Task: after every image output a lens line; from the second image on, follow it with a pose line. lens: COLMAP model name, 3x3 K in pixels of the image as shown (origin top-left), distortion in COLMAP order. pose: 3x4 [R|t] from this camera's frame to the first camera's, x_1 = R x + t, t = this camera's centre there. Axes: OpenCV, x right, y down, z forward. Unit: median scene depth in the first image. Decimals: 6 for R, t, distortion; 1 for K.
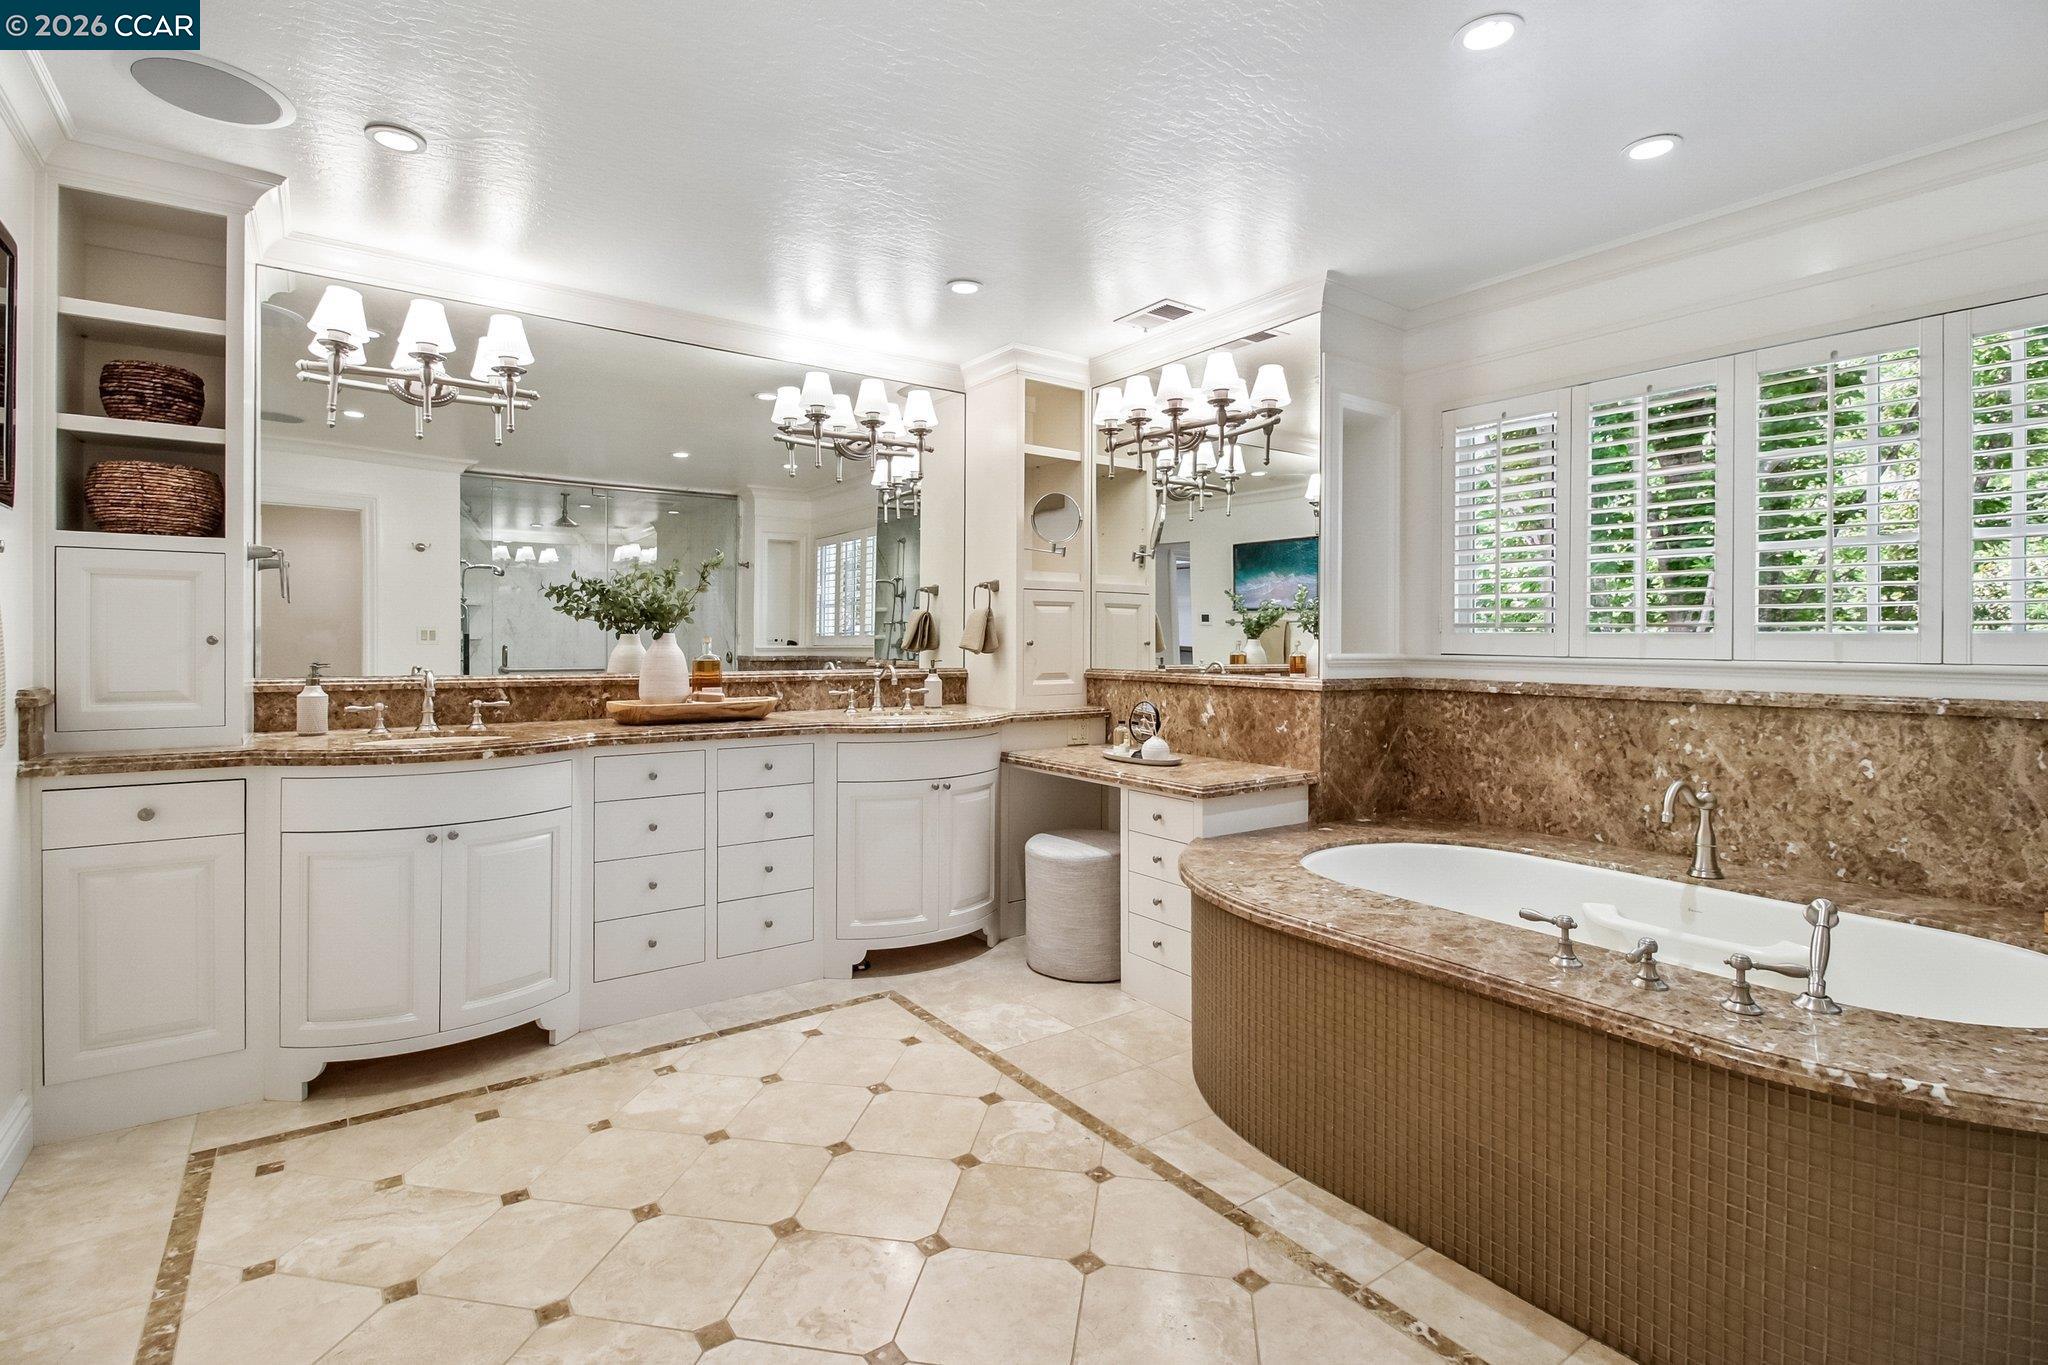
lens RADIAL K [[956.2, 0, 1020.0], [0, 956.2, 652.9], [0, 0, 1]] dist [0.017584, -0.019126]
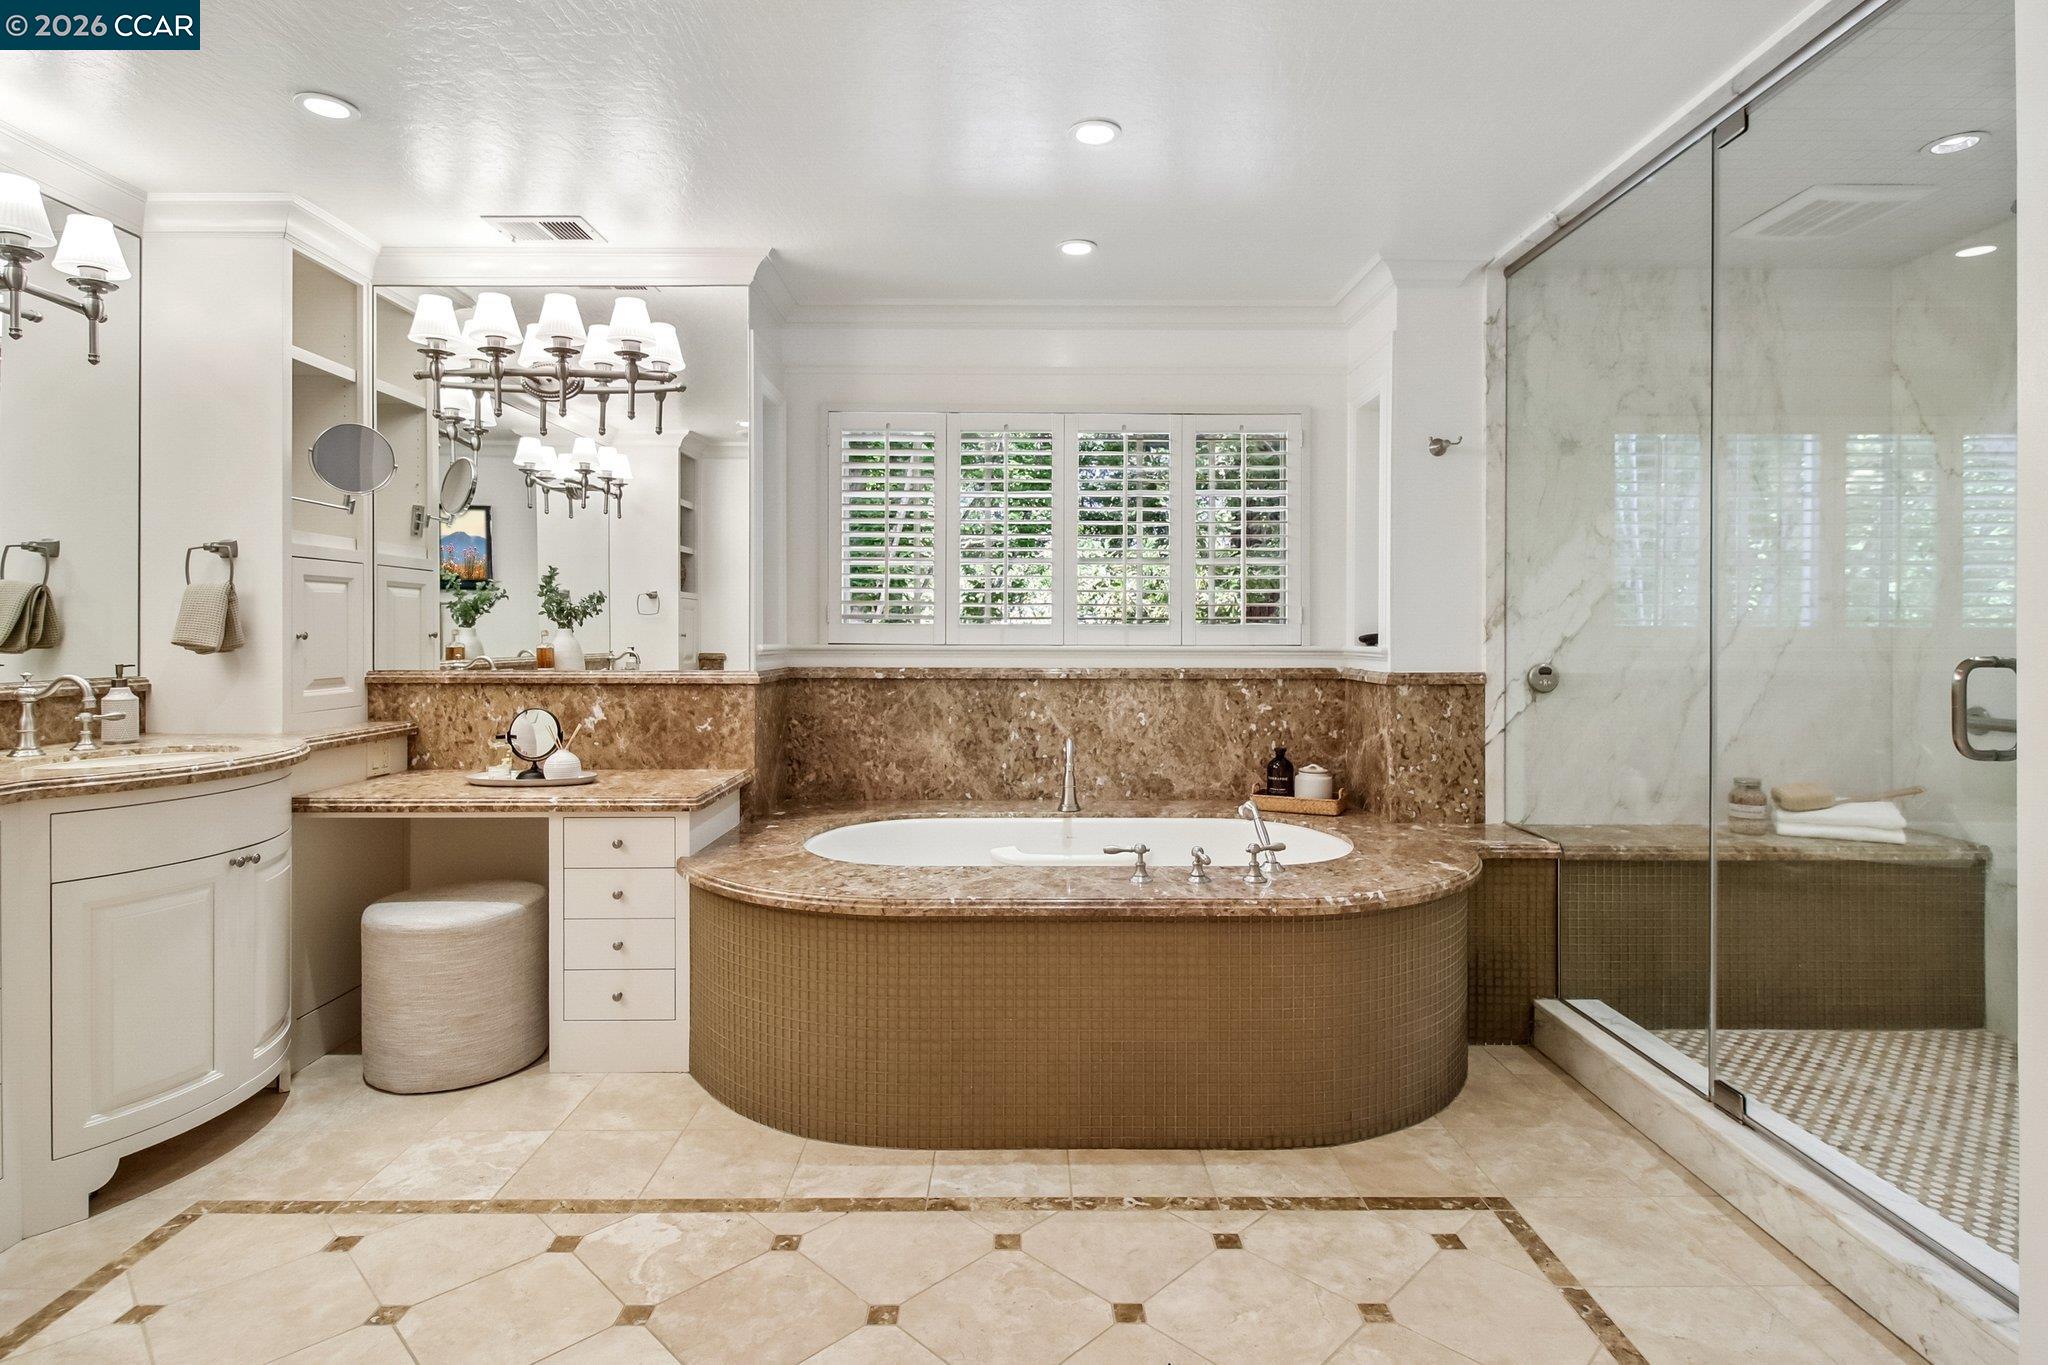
lens RADIAL K [[1041.3, 0, 1025.1], [0, 1041.3, 641.9], [0, 0, 1]] dist [0.016265, -0.012147]
pose [[0.577435, -0.011847, 0.816351, -0.391459], [0.012688, 0.999904, 0.005536, -0.004458], [-0.816338, 0.007161, 0.577530, 0.186125]]
